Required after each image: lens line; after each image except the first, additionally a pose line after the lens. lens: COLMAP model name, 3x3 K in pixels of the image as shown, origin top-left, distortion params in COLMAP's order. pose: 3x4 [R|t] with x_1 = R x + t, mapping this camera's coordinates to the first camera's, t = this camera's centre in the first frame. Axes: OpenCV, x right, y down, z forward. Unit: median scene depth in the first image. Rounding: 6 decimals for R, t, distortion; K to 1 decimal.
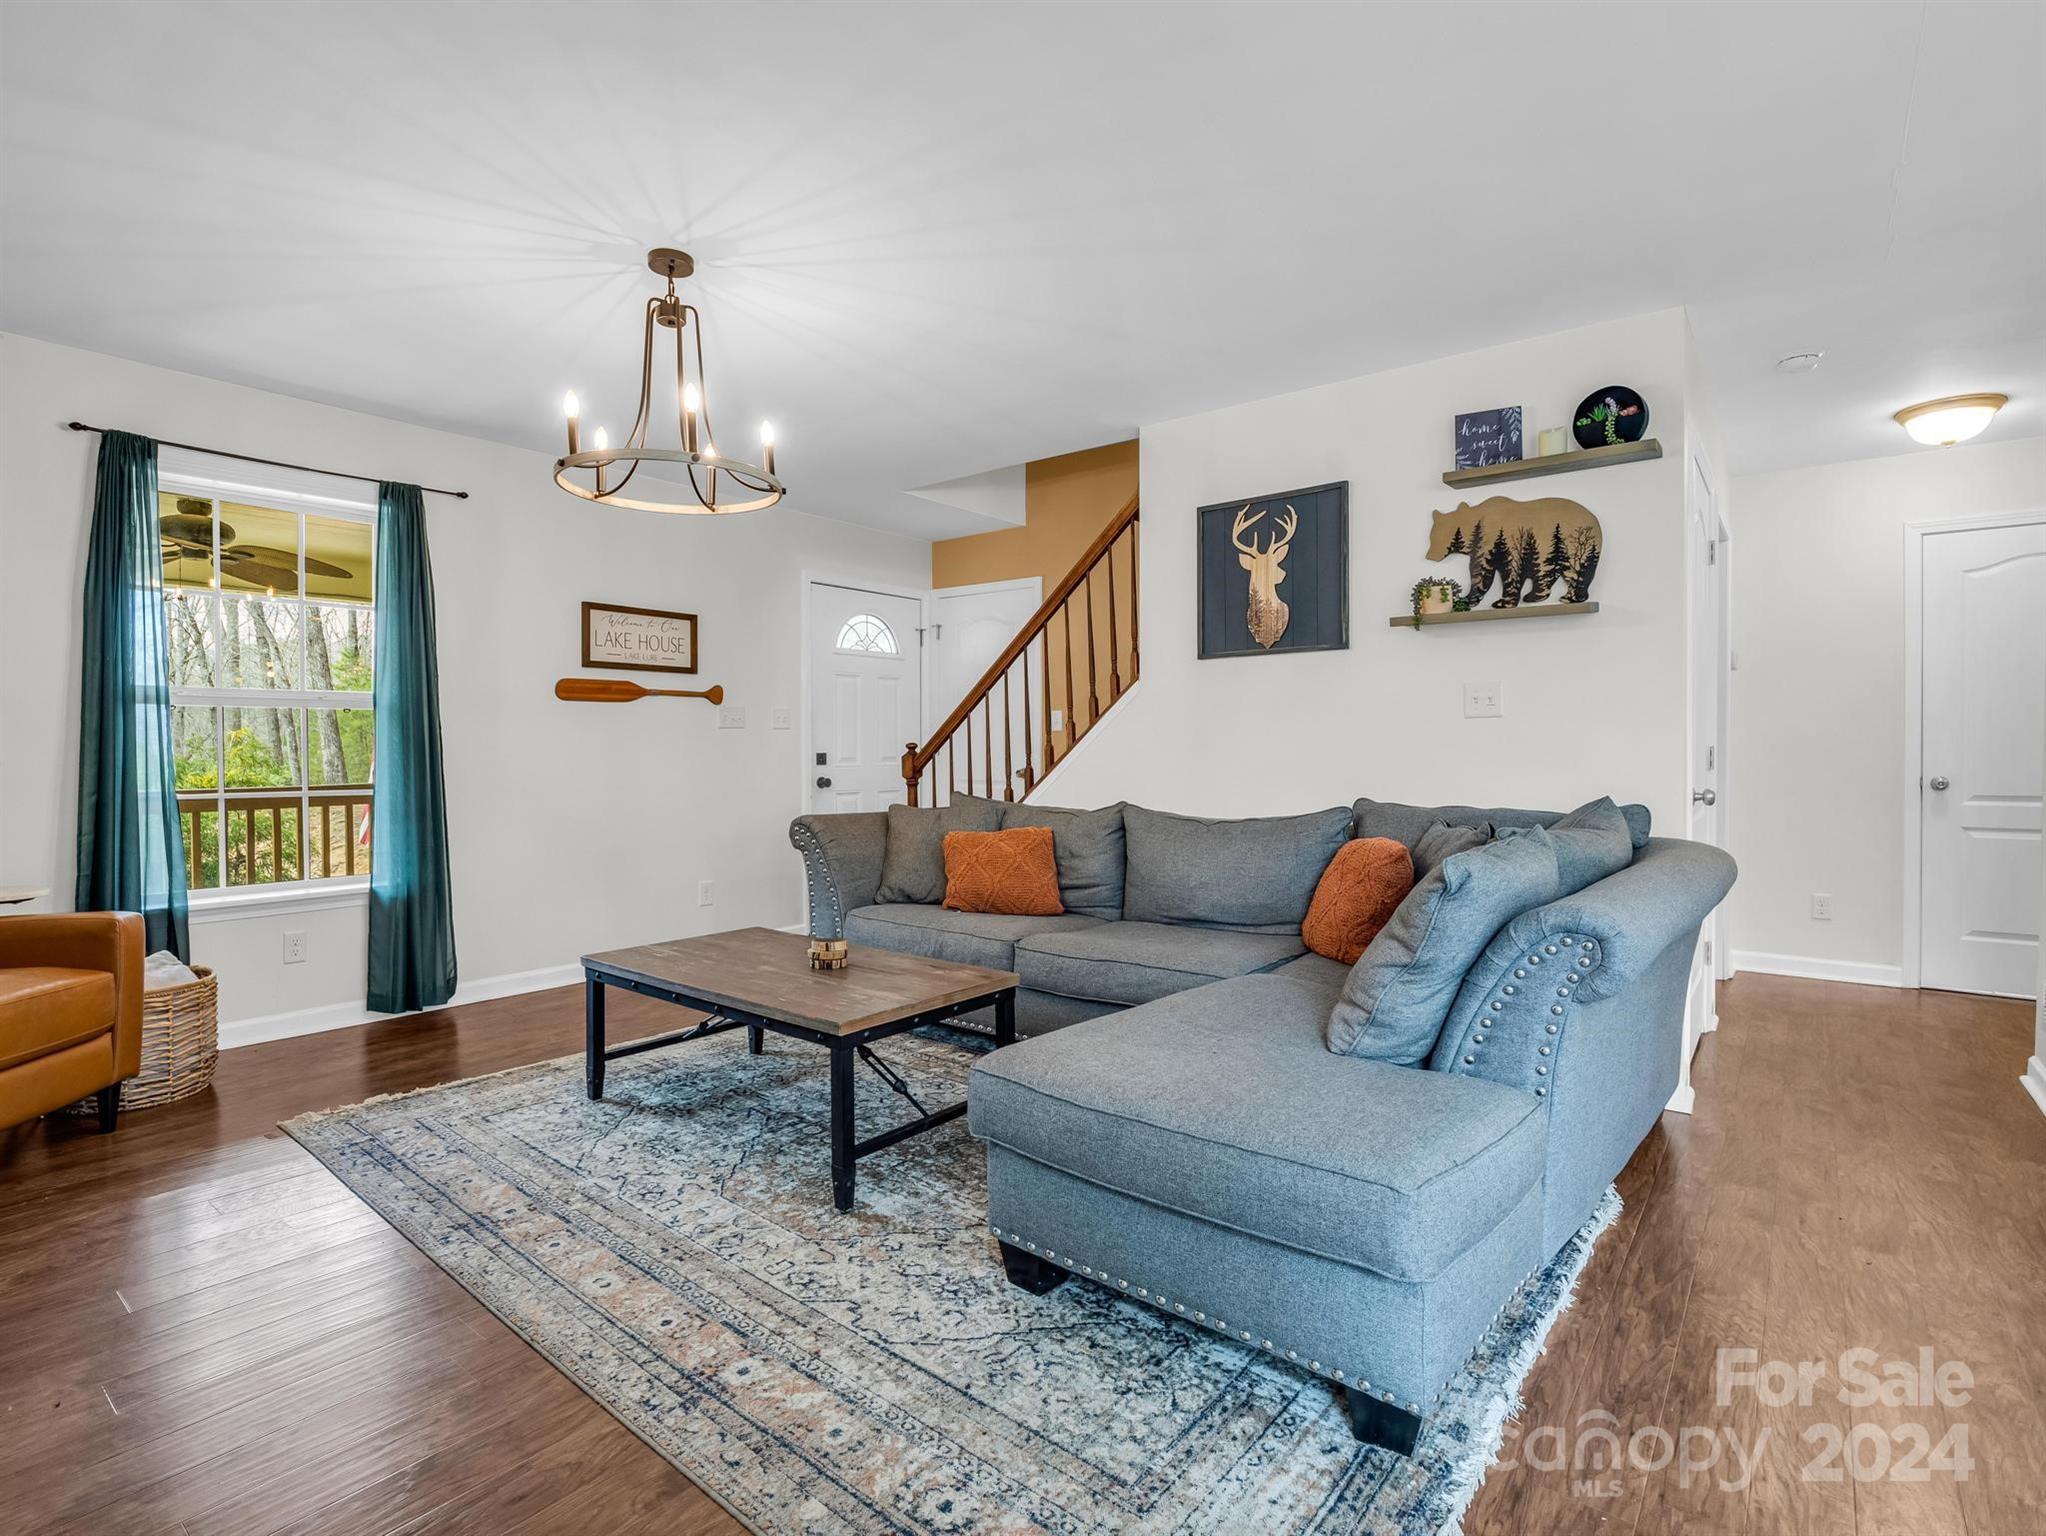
lens RADIAL K [[1025.0, 0, 966.4], [0, 1025.0, 773.8], [0, 0, 1]] dist [-0.001228, -0.000322]
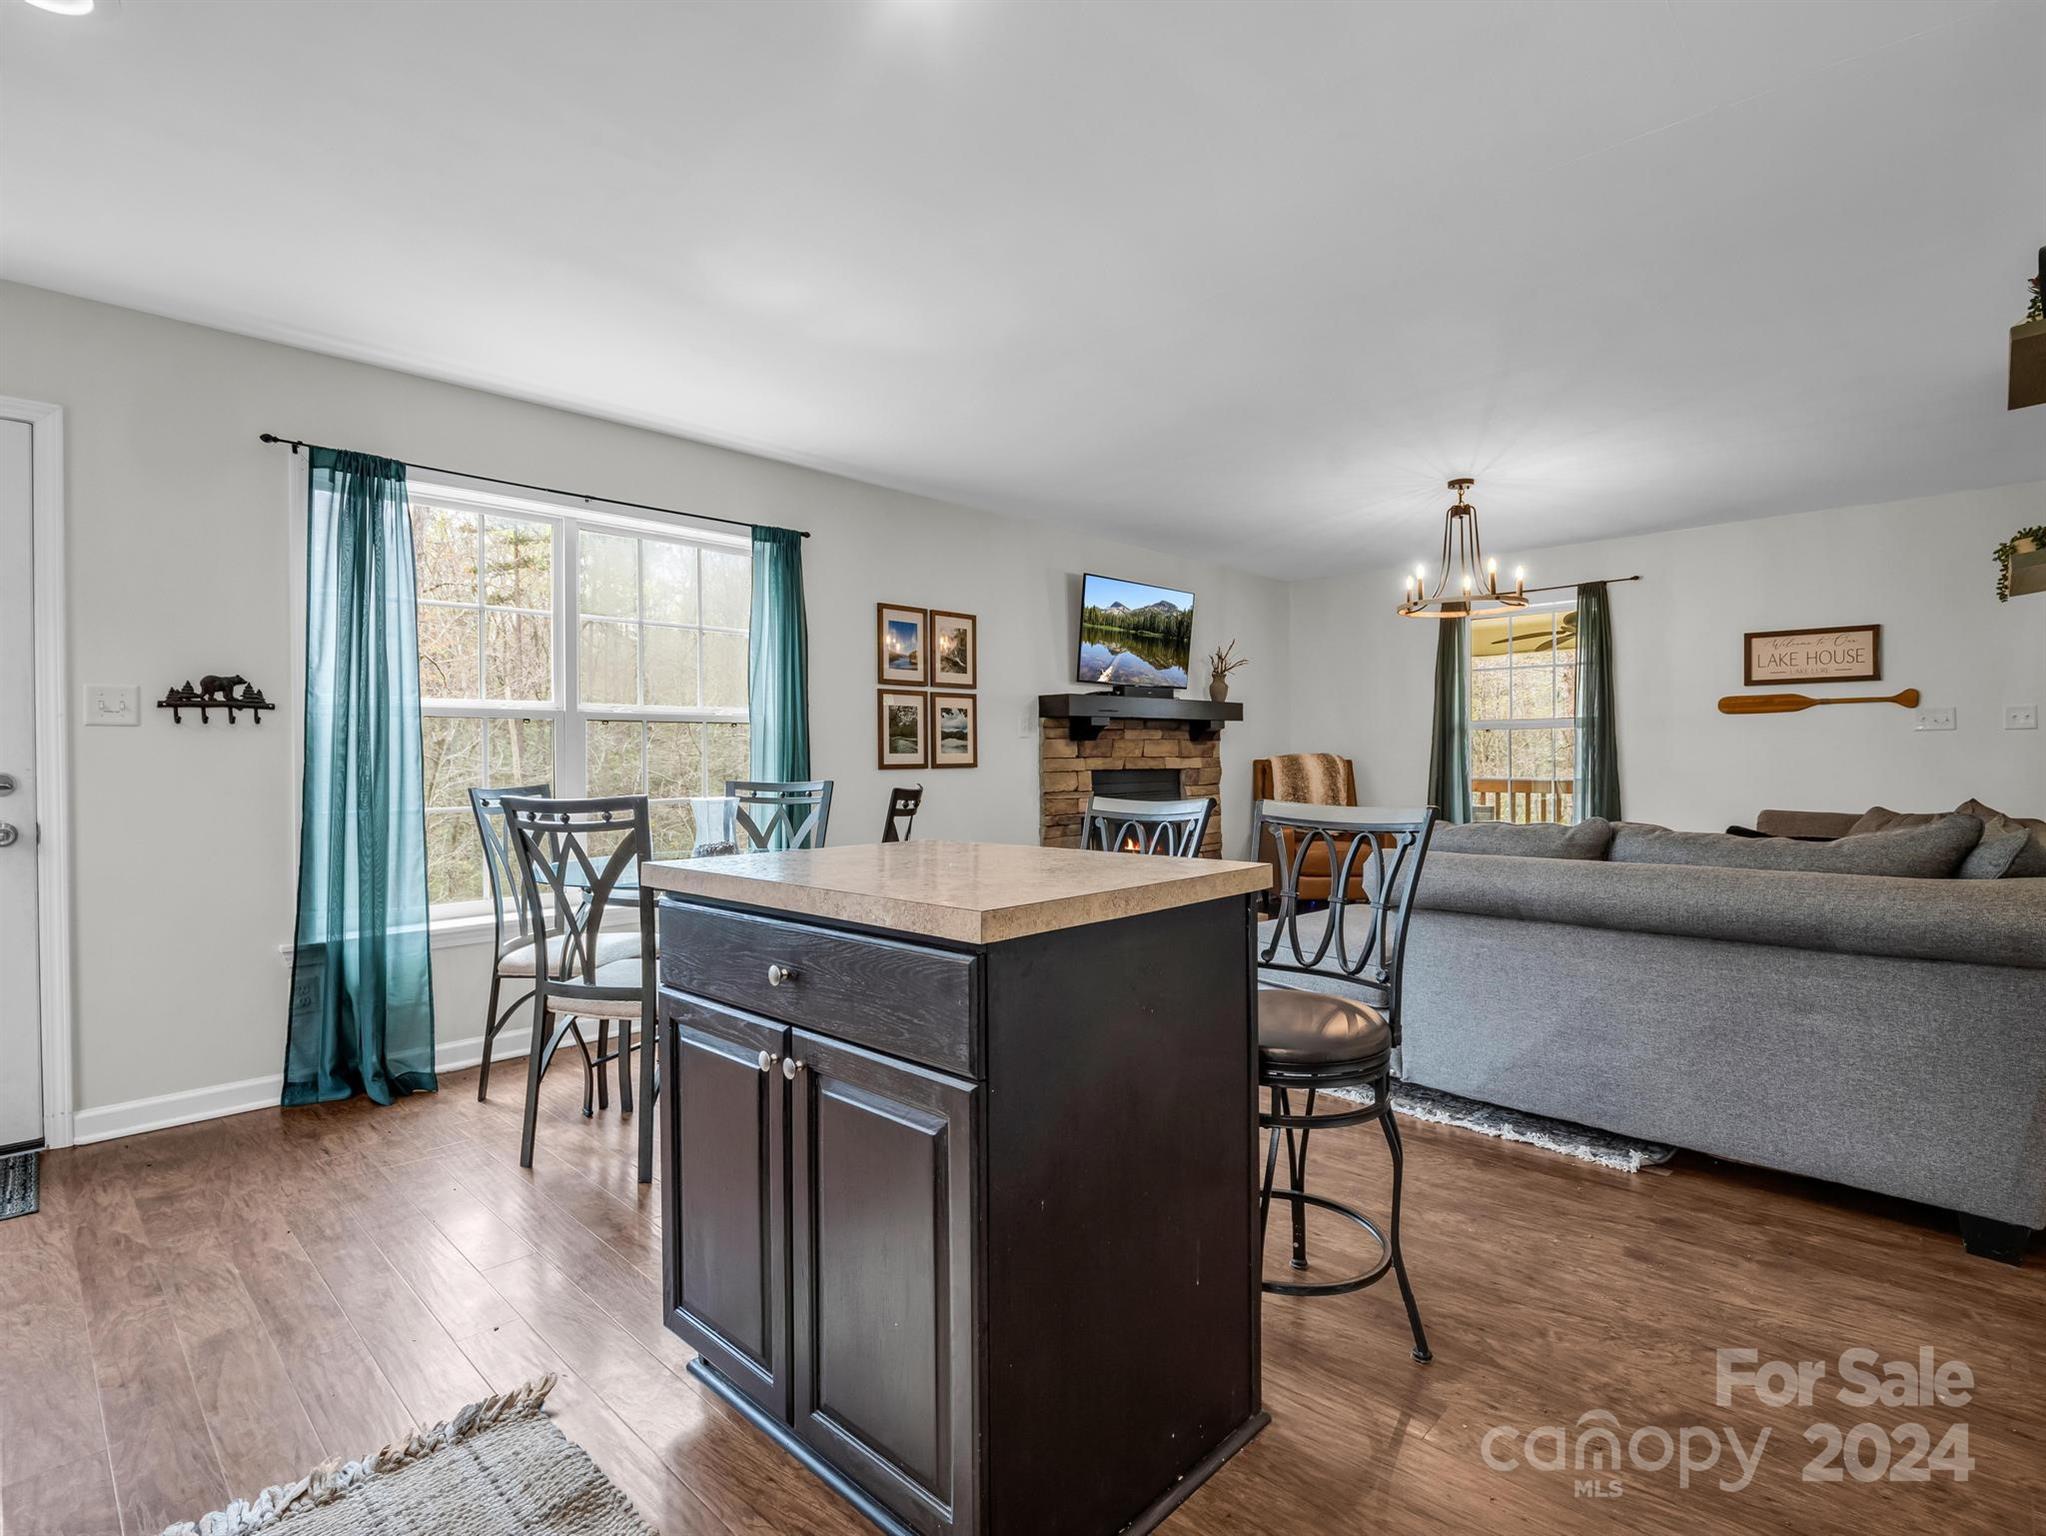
lens RADIAL K [[998.9, 0, 1001.6], [0, 998.9, 759.2], [0, 0, 1]] dist [-0.024057, -0.000170]
pose [[-0.076502, 0.013961, -0.996972, 0.998805], [-0.009962, 0.999841, 0.014765, -0.027181], [0.997020, 0.011062, -0.076351, 0.217590]]
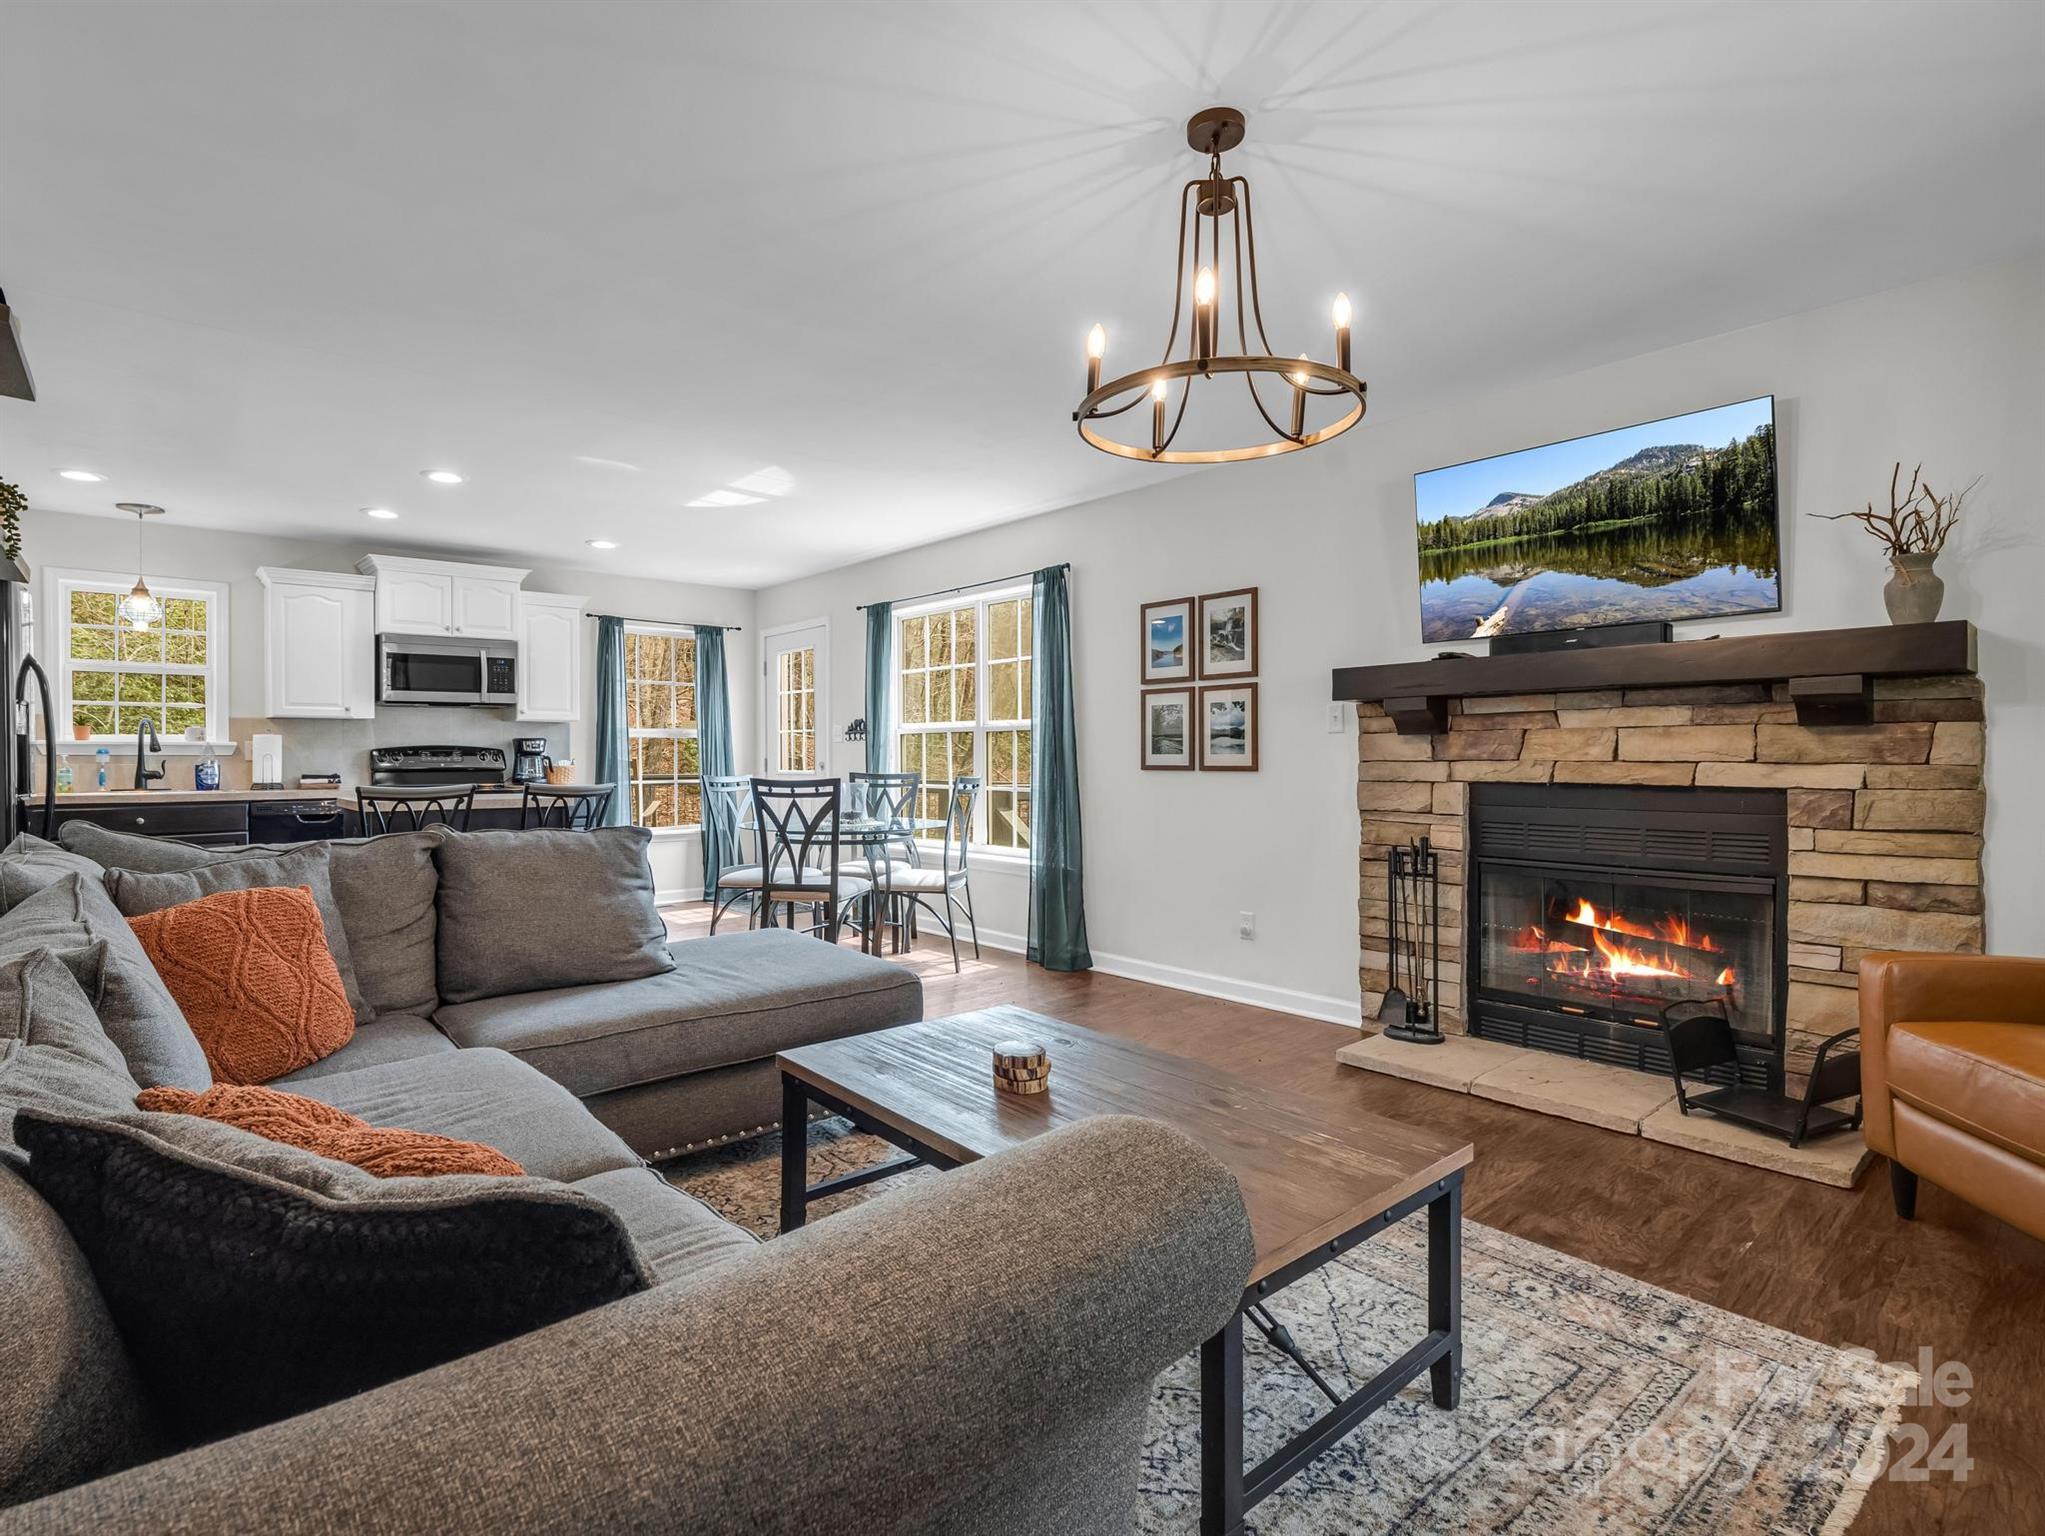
lens RADIAL K [[998.3, 0, 1009.6], [0, 998.3, 759.6], [0, 0, 1]] dist [-0.020205, -0.001024]
pose [[-0.988666, 0.008071, 0.149913, -0.159714], [0.010362, 0.999841, 0.014512, -0.027733], [-0.149772, 0.015901, -0.988593, 1.154633]]
